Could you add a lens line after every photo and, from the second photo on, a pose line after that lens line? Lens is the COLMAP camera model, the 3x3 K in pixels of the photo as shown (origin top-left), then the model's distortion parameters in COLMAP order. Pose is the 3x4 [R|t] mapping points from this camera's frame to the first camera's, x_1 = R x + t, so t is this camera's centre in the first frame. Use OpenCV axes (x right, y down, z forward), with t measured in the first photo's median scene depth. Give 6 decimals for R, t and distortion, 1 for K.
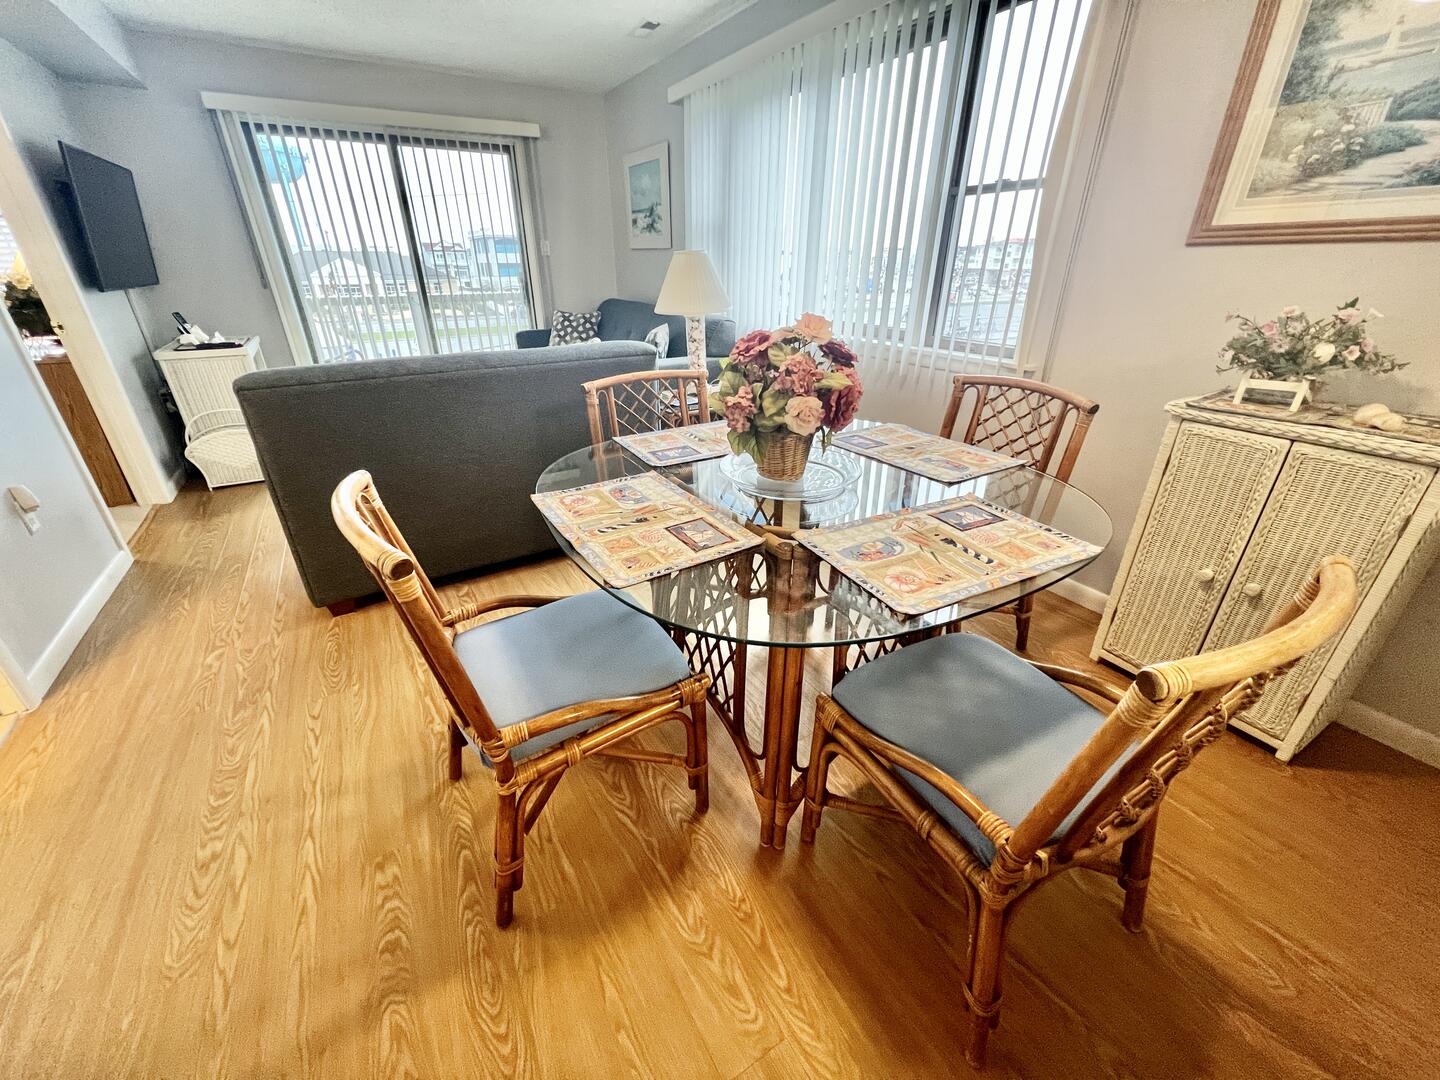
lens RADIAL K [[568.0, 0, 717.8], [0, 568.0, 538.4], [0, 0, 1]] dist [-0.000633, -0.000453]
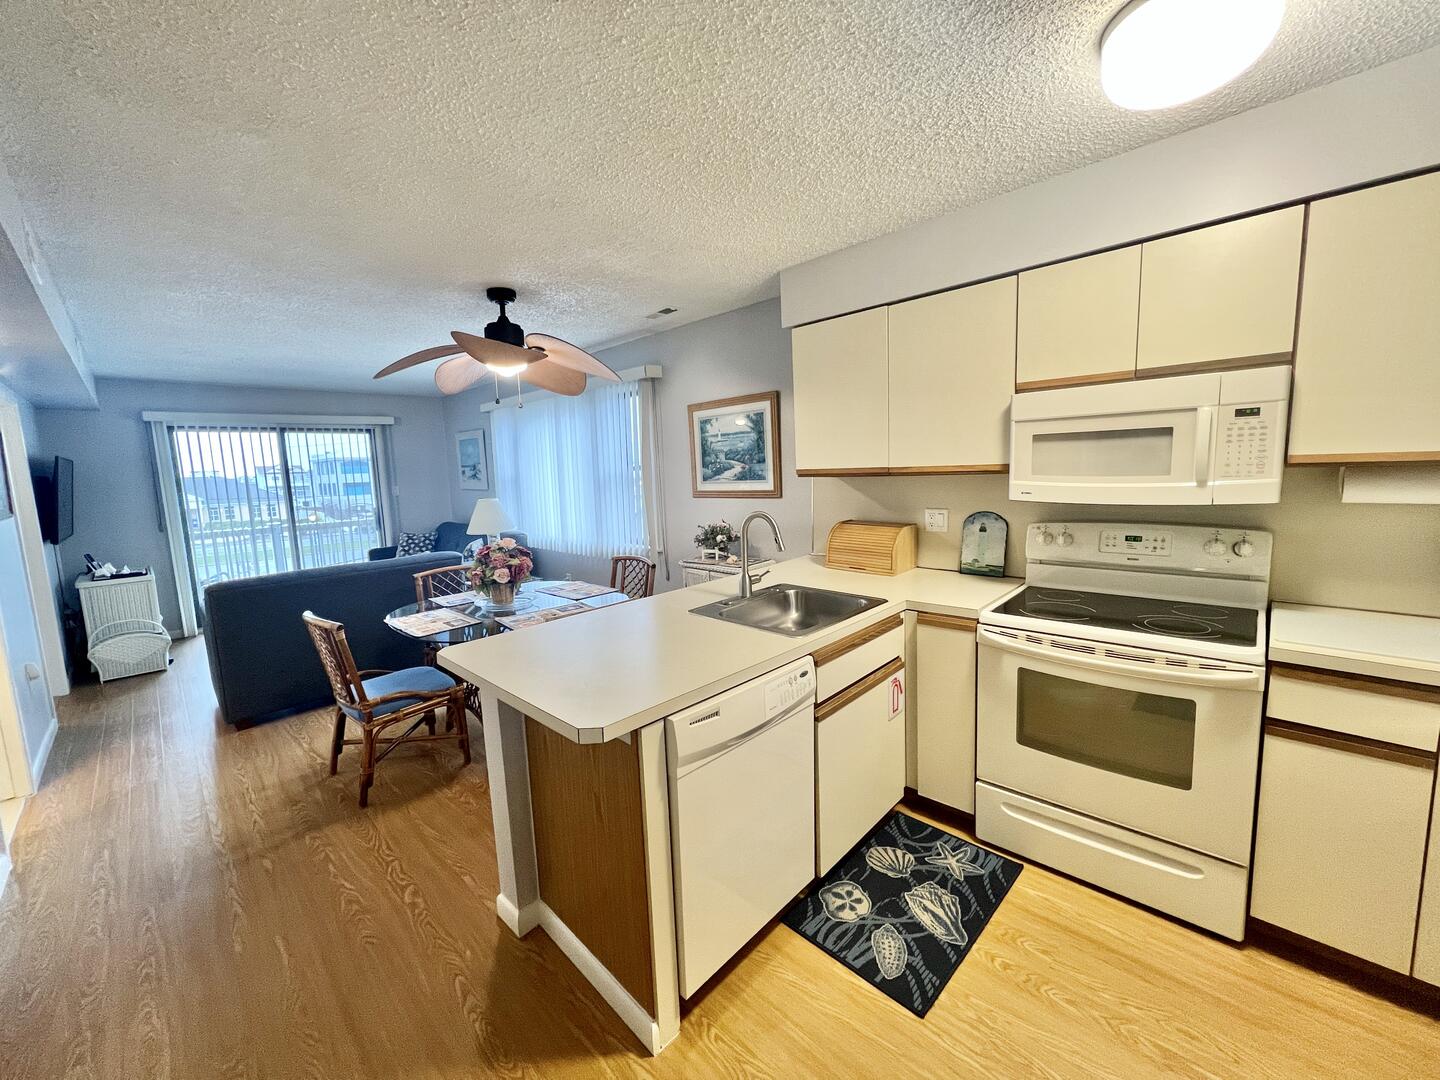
lens RADIAL K [[568.0, 0, 715.7], [0, 568.0, 536.3], [0, 0, 1]] dist [-0.000633, -0.000453]
pose [[0.969494, -0.064132, 0.236575, 0.357864], [0.138572, 0.939530, -0.313180, 0.406082], [-0.202184, 0.336409, 0.919756, -1.187583]]
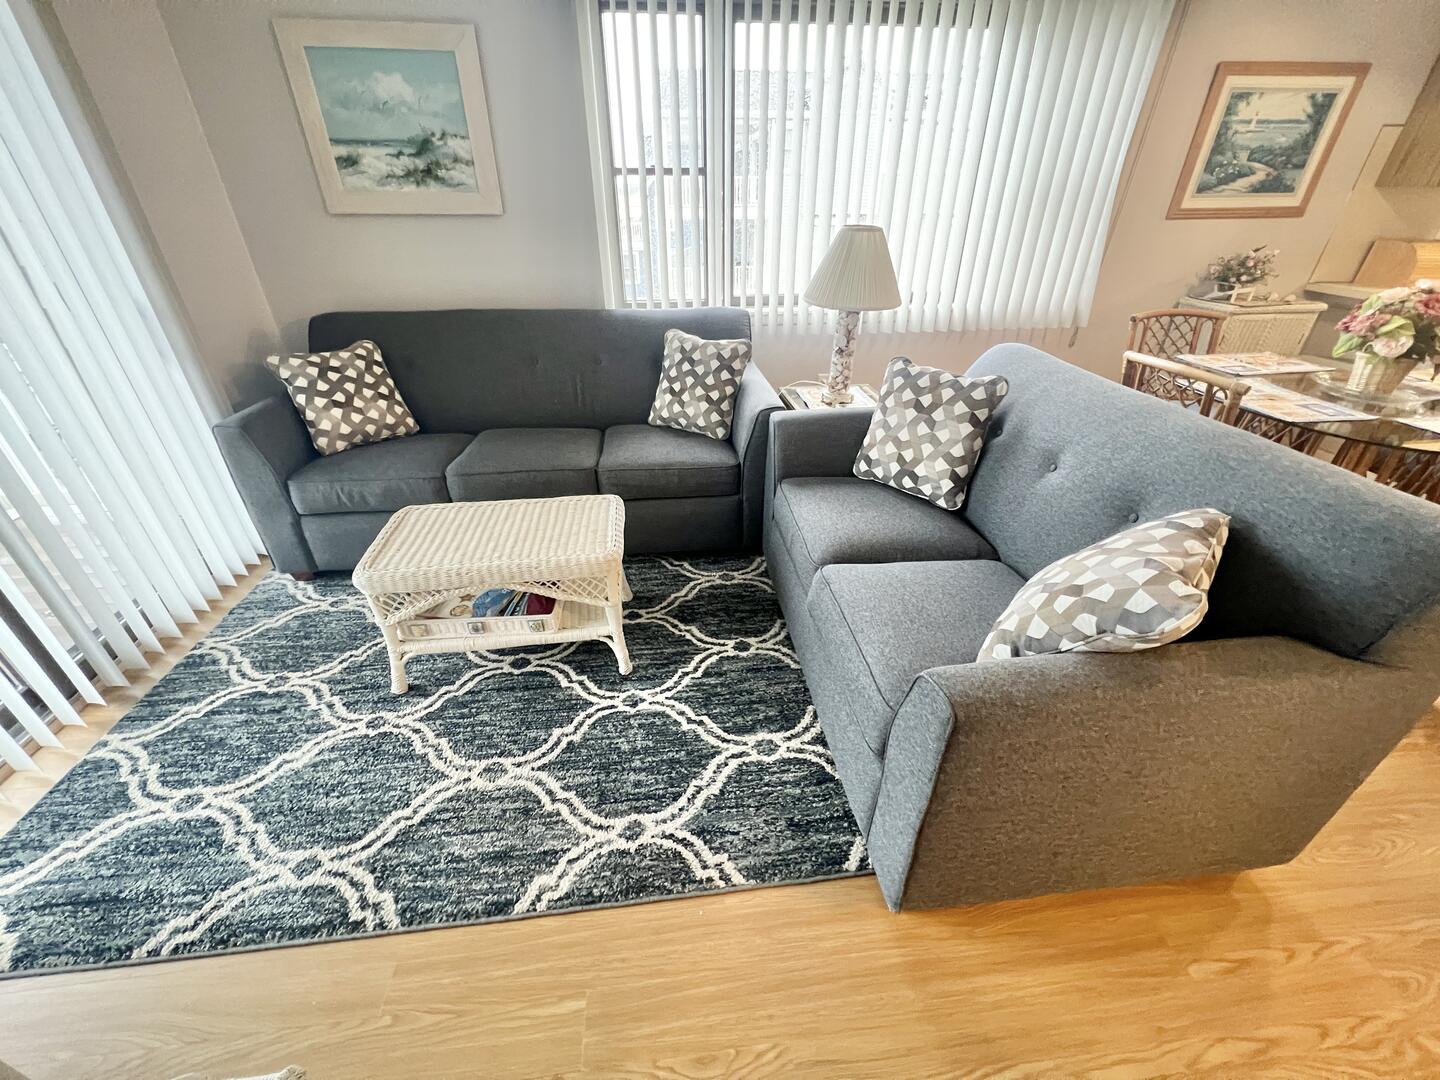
lens RADIAL K [[568.0, 0, 717.7], [0, 568.0, 538.6], [0, 0, 1]] dist [-0.000633, -0.000453]
pose [[0.419047, -0.462703, 0.781221, -1.639927], [0.403037, 0.865788, 0.296601, -0.768126], [-0.813610, 0.190572, 0.549292, 1.403781]]
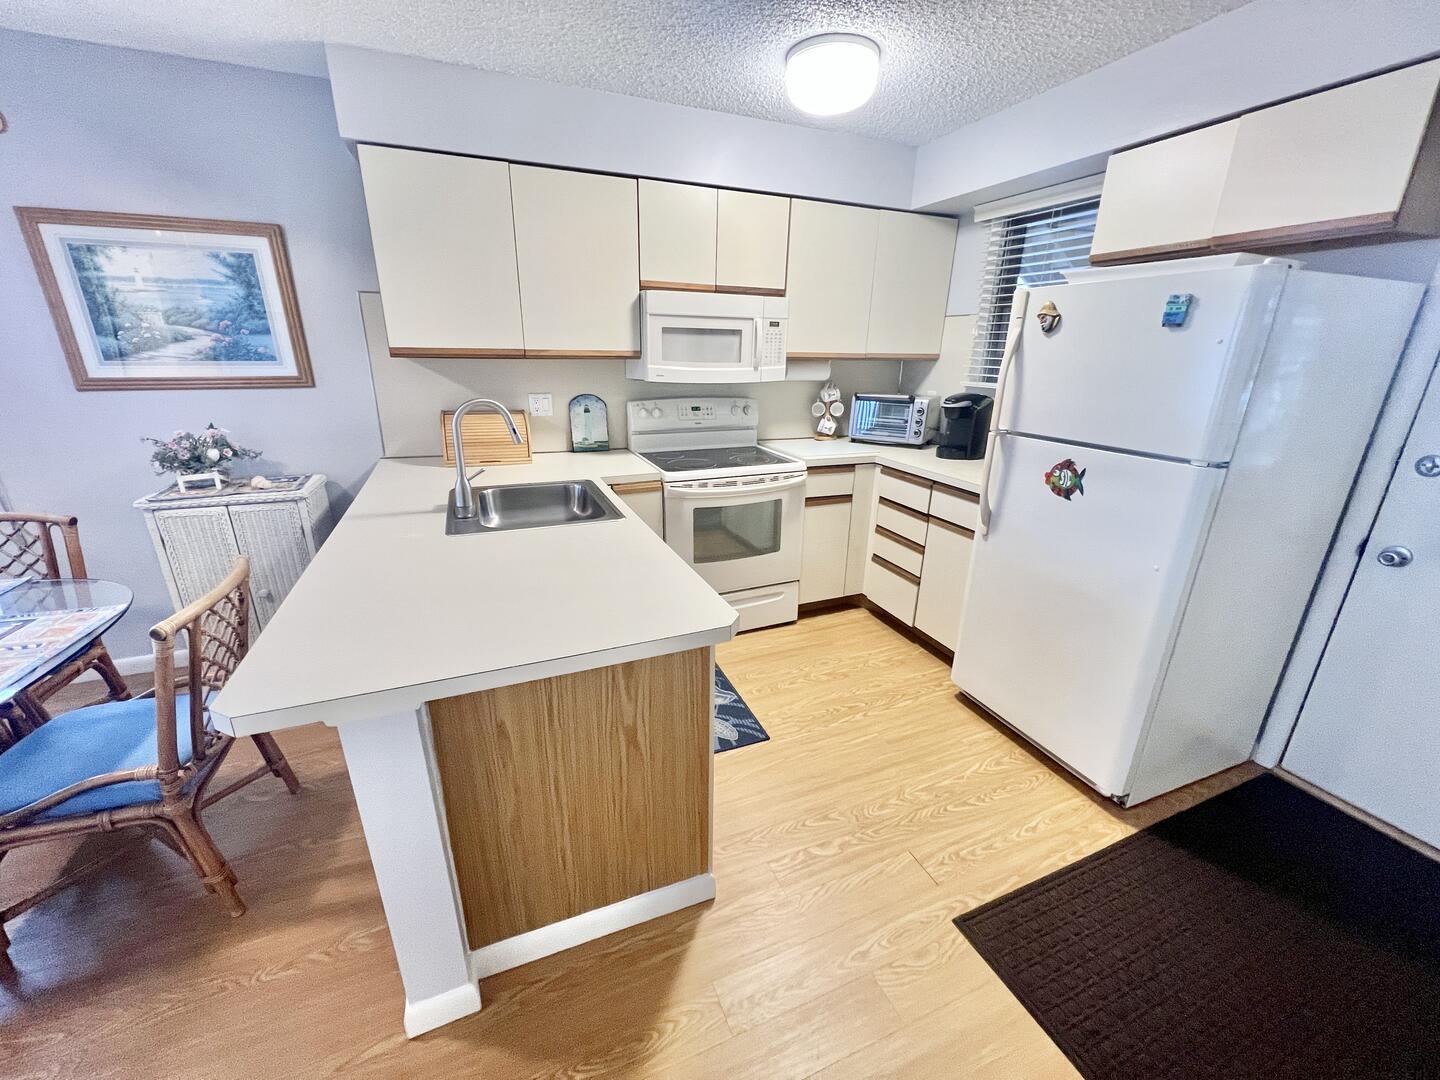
lens RADIAL K [[568.0, 0, 717.9], [0, 568.0, 536.4], [0, 0, 1]] dist [-0.000633, -0.000453]
pose [[0.154490, -0.304669, 0.939846, -0.295460], [0.420468, 0.881097, 0.216508, 0.125923], [-0.894058, 0.361726, 0.264224, -0.574976]]
